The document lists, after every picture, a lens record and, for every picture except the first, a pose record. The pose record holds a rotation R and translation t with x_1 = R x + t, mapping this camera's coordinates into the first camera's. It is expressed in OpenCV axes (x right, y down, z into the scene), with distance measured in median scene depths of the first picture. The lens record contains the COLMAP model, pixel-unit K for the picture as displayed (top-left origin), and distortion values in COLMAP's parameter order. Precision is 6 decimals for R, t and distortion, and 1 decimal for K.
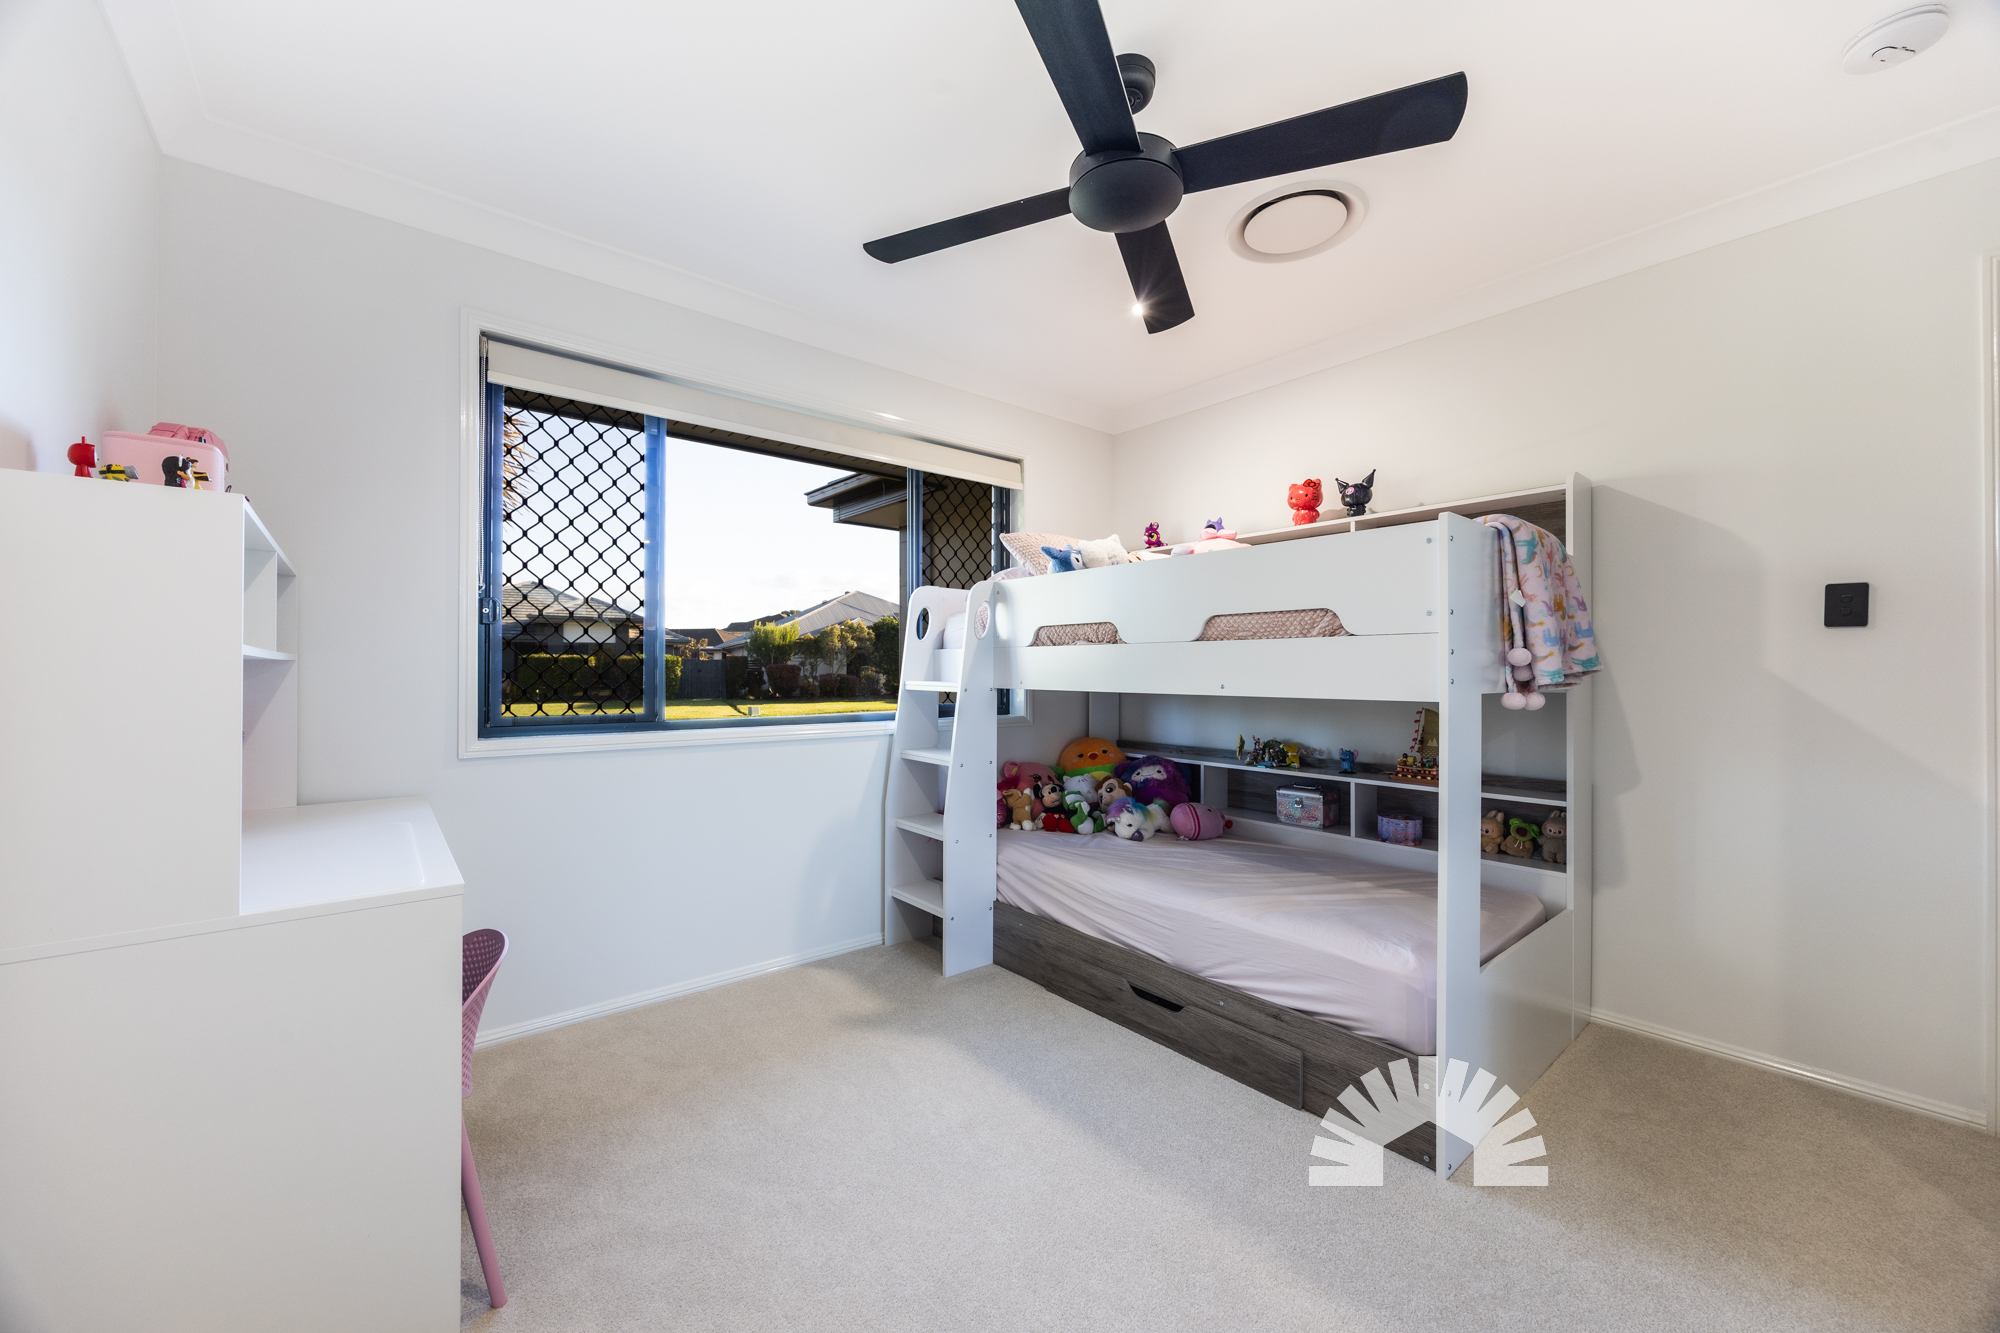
lens RADIAL K [[756.0, 0, 1000.0], [0, 756.0, 666.5], [0, 0, 1]] dist [-0.000016, 0.000022]
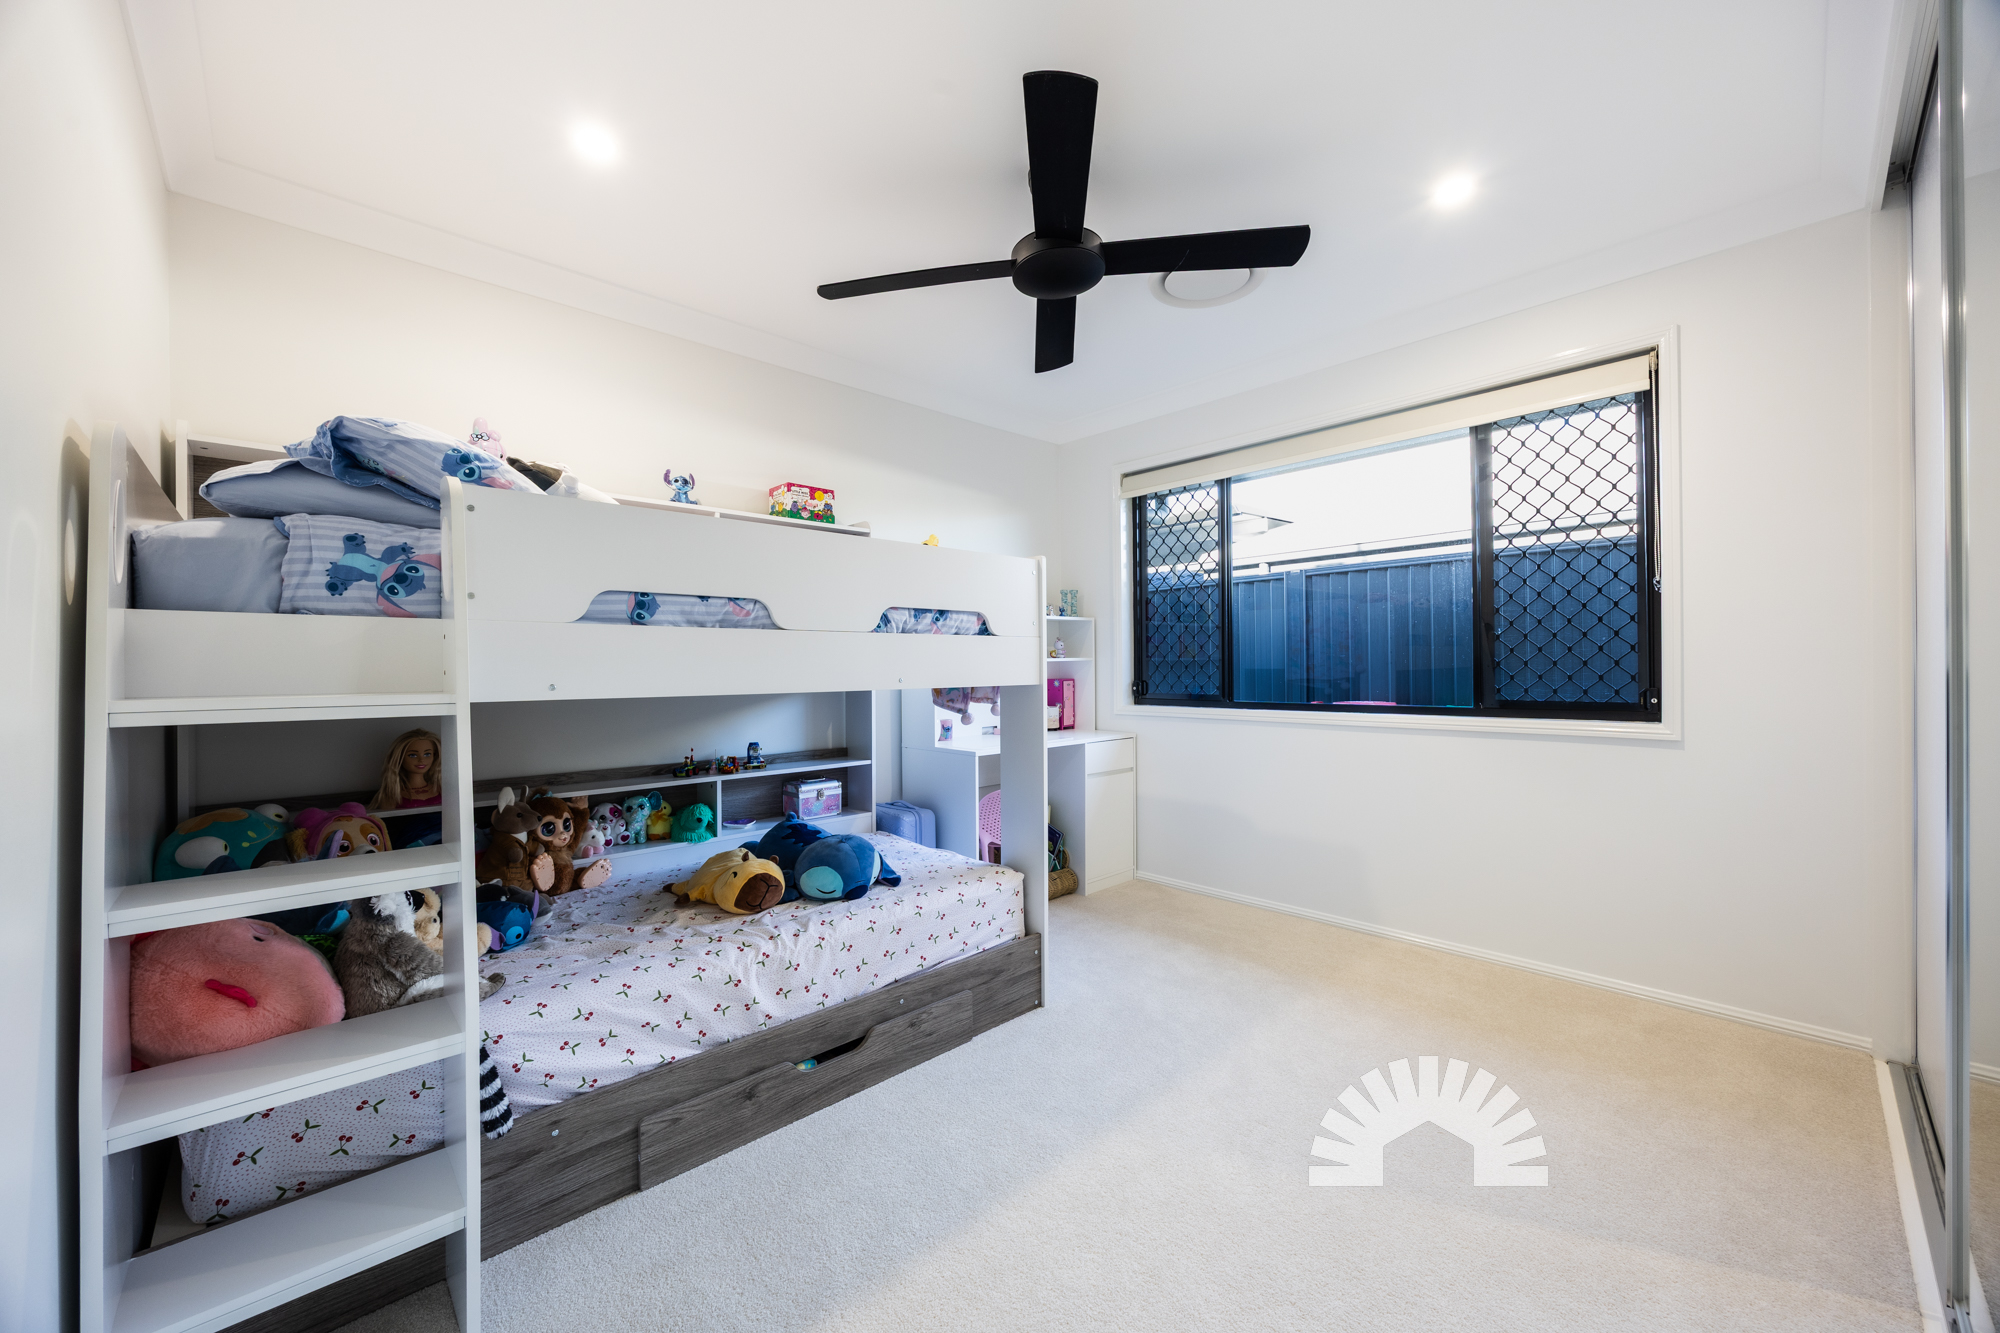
lens RADIAL K [[756.0, 0, 1000.0], [0, 756.0, 666.5], [0, 0, 1]] dist [-0.000016, 0.000022]
pose [[-0.063901, -0.012733, 0.997875, -0.593041], [-0.003385, 0.999916, 0.012543, -0.004315], [-0.997950, -0.002576, -0.063939, 0.812734]]
